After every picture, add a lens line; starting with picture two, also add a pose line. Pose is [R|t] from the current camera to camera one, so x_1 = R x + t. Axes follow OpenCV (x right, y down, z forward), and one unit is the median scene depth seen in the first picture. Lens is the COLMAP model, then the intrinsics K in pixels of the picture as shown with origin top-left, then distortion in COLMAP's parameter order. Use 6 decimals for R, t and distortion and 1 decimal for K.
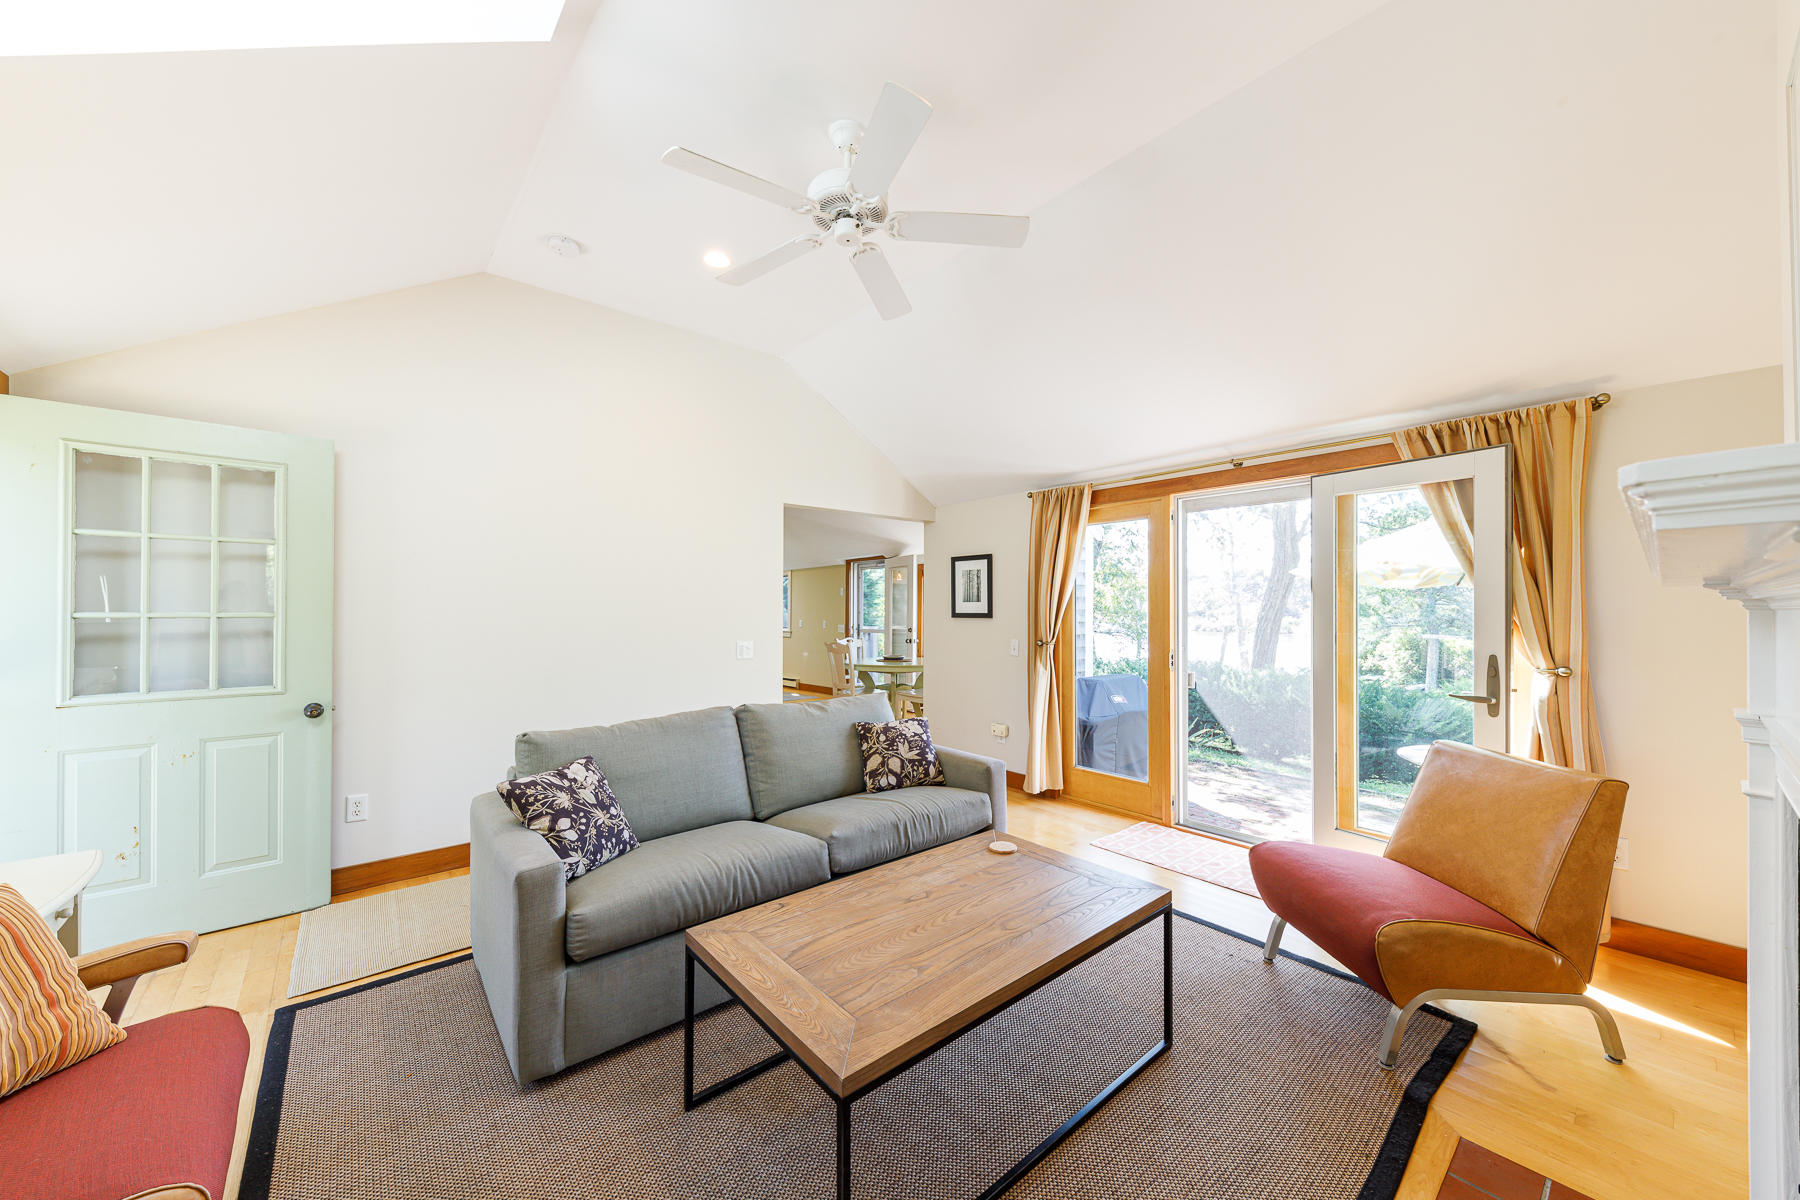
lens RADIAL K [[657.7, 0, 905.2], [0, 657.7, 608.9], [0, 0, 1]] dist [0.004861, -0.000577]
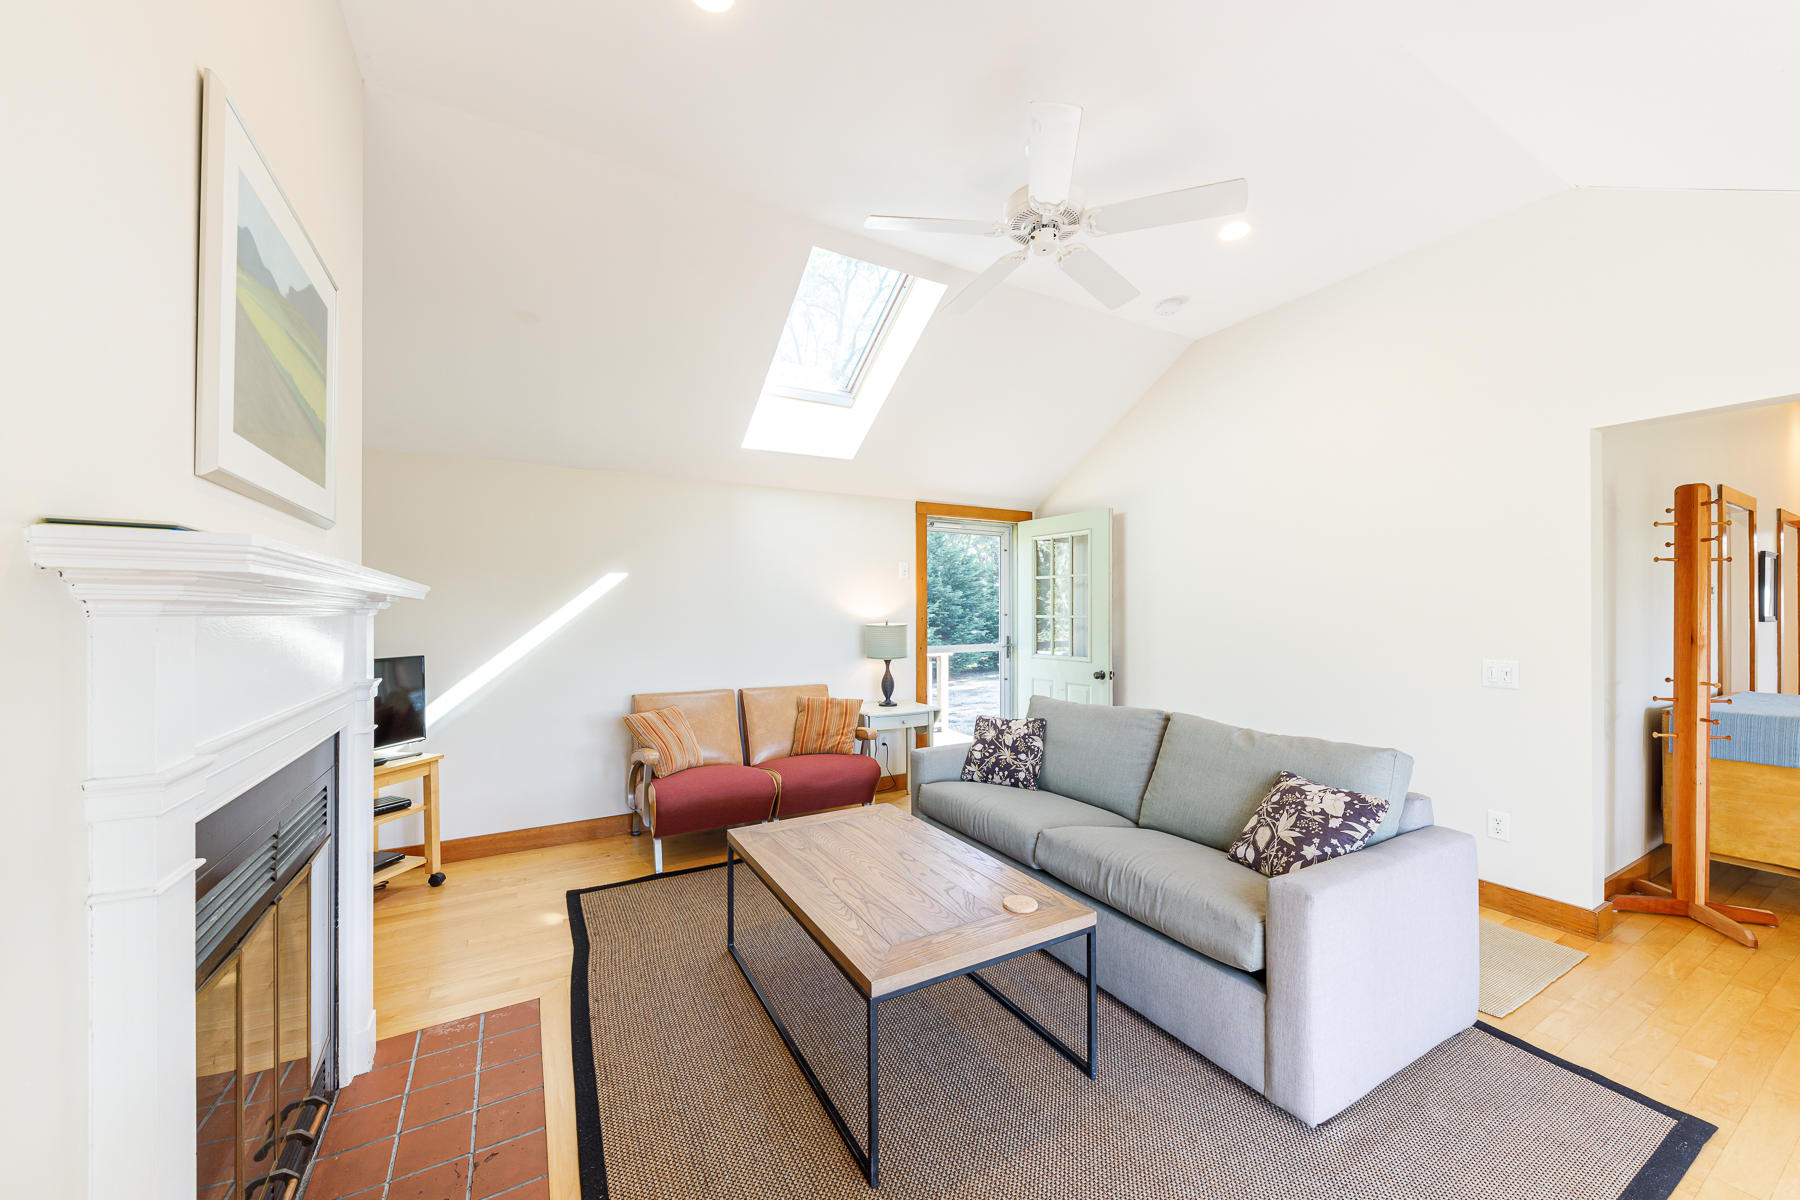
lens RADIAL K [[657.7, 0, 905.3], [0, 657.7, 605.2], [0, 0, 1]] dist [0.004861, -0.000577]
pose [[-0.188711, -0.013124, -0.981945, 0.820704], [0.001566, 0.999905, -0.013665, 0.001291], [0.982031, -0.004116, -0.188673, 0.845333]]
